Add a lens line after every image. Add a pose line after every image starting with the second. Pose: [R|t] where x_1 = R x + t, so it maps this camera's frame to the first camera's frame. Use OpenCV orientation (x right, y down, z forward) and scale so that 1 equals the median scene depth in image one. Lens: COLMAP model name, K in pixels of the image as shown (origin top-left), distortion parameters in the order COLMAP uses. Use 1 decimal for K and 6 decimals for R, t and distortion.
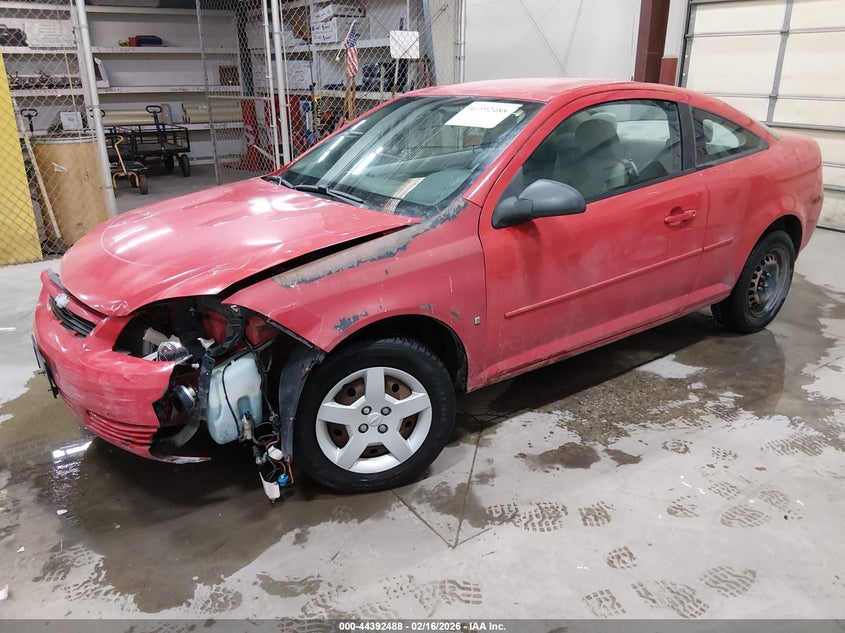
lens RADIAL K [[636.9, 0, 422.5], [0, 636.9, 316.5], [0, 0, 1]] dist [-0.004686, -0.011453]
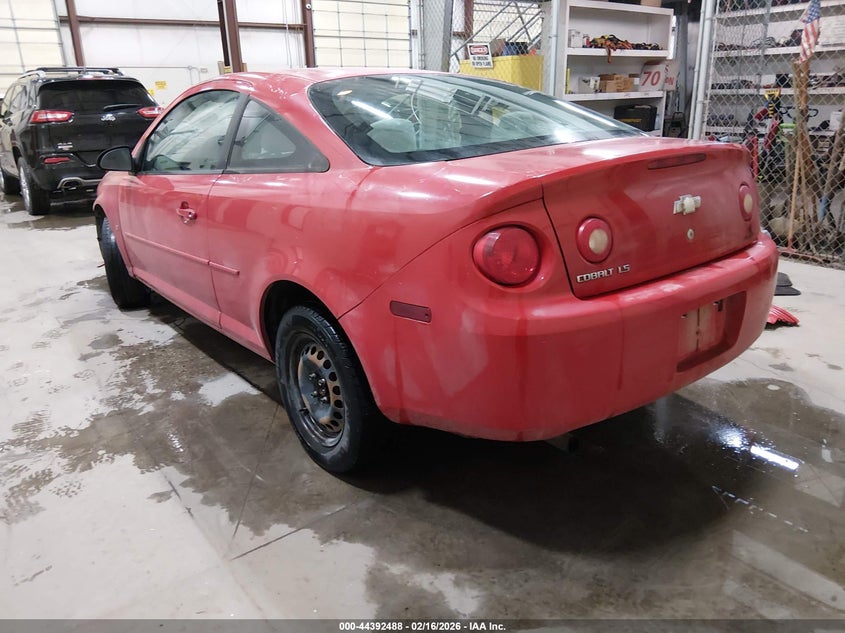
lens RADIAL K [[636.9, 0, 422.5], [0, 636.9, 316.5], [0, 0, 1]] dist [-0.004686, -0.011453]
pose [[0.044156, 0.314616, -0.948192, 1.402397], [-0.316864, 0.904523, 0.285370, -0.407864], [0.947443, 0.287847, 0.139630, 1.273811]]
